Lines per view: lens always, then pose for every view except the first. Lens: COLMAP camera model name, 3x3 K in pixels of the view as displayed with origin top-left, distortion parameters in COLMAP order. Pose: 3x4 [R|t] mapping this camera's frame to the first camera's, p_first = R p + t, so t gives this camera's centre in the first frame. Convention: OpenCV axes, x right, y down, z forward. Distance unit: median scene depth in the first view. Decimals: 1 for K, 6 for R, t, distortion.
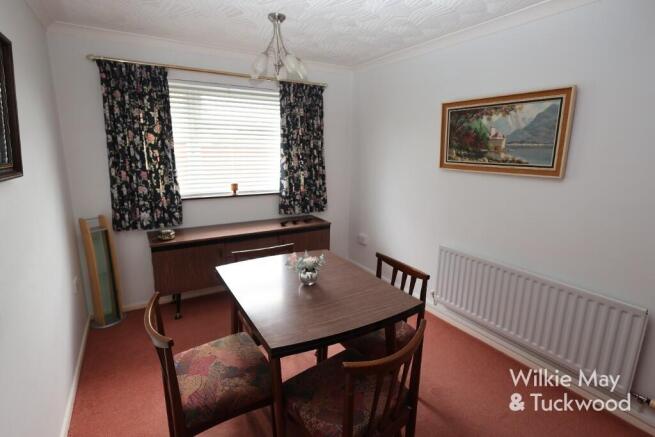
lens RADIAL K [[312.2, 0, 326.0], [0, 312.2, 214.2], [0, 0, 1]] dist [-0.012502, -0.000699]
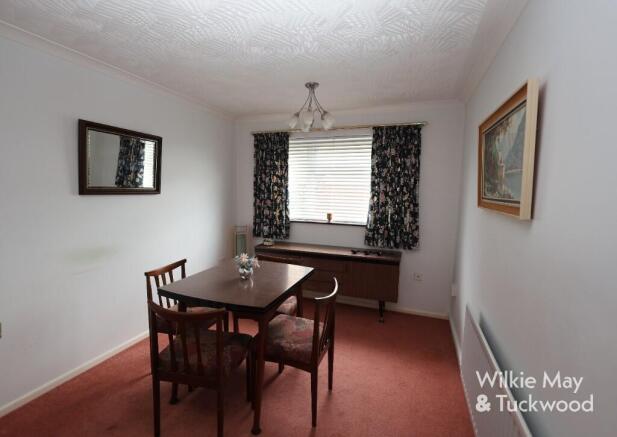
lens RADIAL K [[302.1, 0, 306.8], [0, 302.1, 222.0], [0, 0, 1]] dist [-0.003599, -0.000197]
pose [[0.642308, 0.081784, -0.762071, 0.563566], [-0.166639, 0.985407, -0.034700, -0.008456], [0.748112, 0.149279, 0.646563, 0.159556]]
